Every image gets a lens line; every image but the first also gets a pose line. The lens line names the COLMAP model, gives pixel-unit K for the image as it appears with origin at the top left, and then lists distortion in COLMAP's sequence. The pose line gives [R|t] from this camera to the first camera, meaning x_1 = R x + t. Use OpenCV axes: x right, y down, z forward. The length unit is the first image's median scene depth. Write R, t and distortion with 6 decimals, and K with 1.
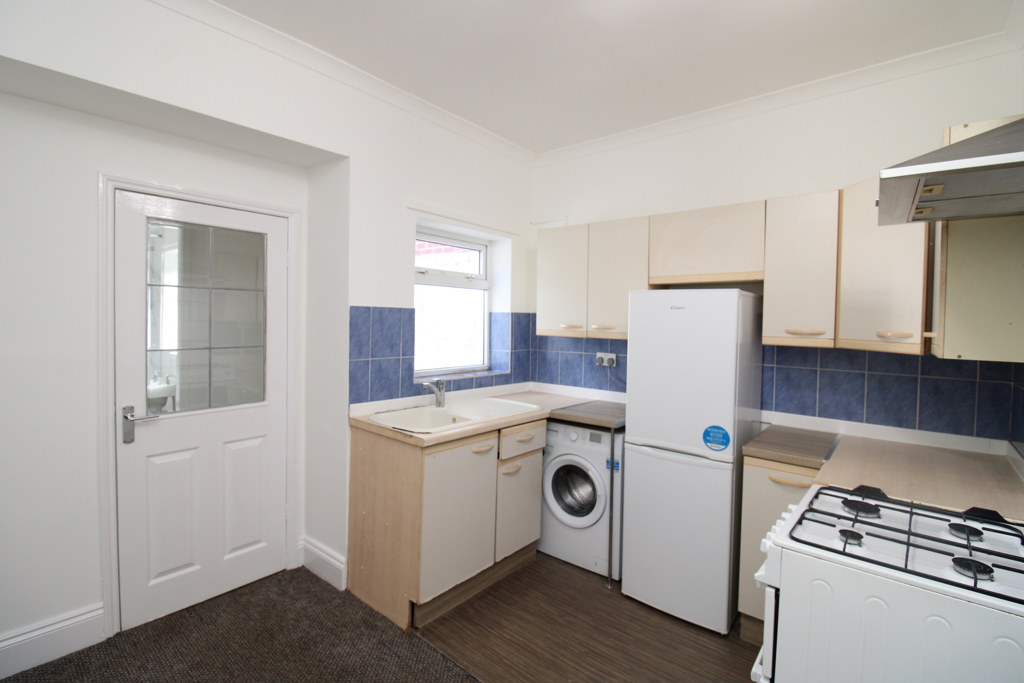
lens RADIAL K [[470.5, 0, 512.0], [0, 470.5, 341.5], [0, 0, 1]] dist [-0.046612, -0.000013]
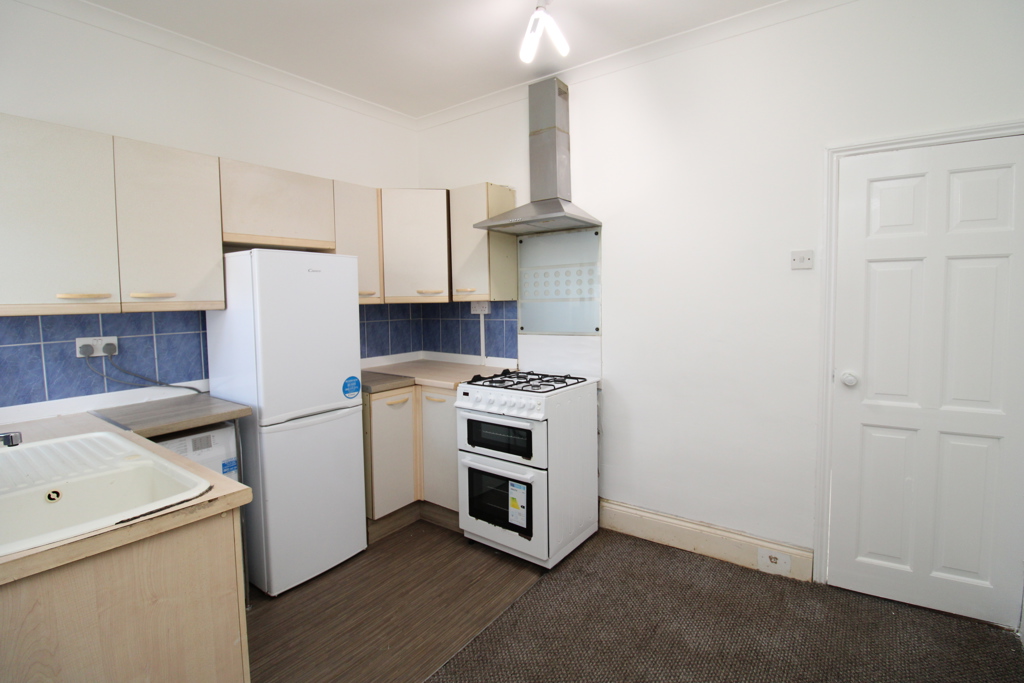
lens RADIAL K [[495.0, 0, 512.8], [0, 495.0, 337.9], [0, 0, 1]] dist [0.041426, -0.000053]
pose [[-0.063293, -0.121096, 0.990621, -0.729963], [0.053775, 0.990755, 0.124548, -0.042807], [-0.996545, 0.061154, -0.056196, 0.607905]]
